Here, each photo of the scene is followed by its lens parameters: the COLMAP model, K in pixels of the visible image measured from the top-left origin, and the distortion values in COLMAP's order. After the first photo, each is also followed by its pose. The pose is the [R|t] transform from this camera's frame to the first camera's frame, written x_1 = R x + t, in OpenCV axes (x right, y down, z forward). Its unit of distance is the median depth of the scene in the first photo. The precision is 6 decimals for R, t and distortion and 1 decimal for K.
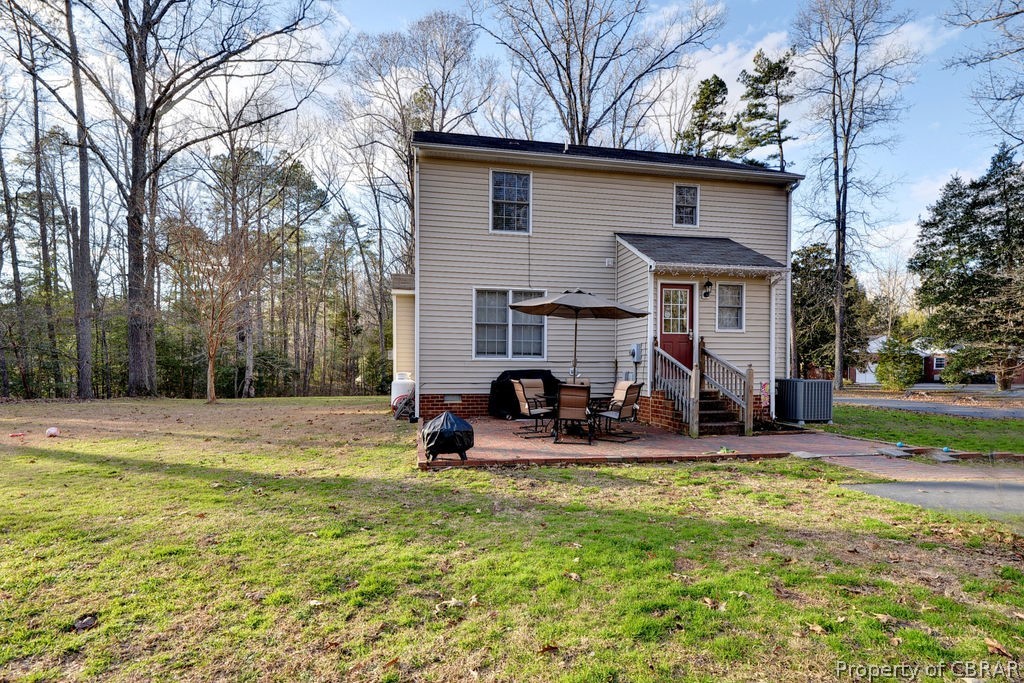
lens RADIAL K [[506.3, 0, 511.2], [0, 506.3, 344.9], [0, 0, 1]] dist [-0.003616, -0.003231]
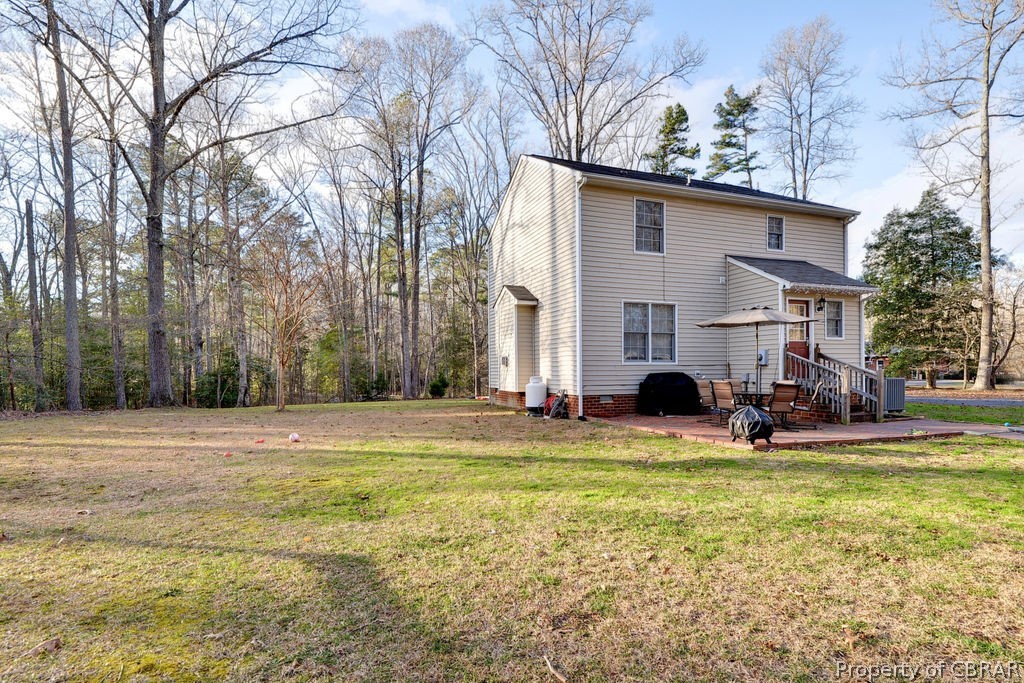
lens RADIAL K [[506.3, 0, 511.2], [0, 506.3, 342.4], [0, 0, 1]] dist [-0.003616, -0.003231]
pose [[0.987408, -0.002168, 0.158180, -0.437308], [0.004358, 0.999899, -0.013498, -0.004953], [-0.158135, 0.014017, 0.987318, -0.069074]]
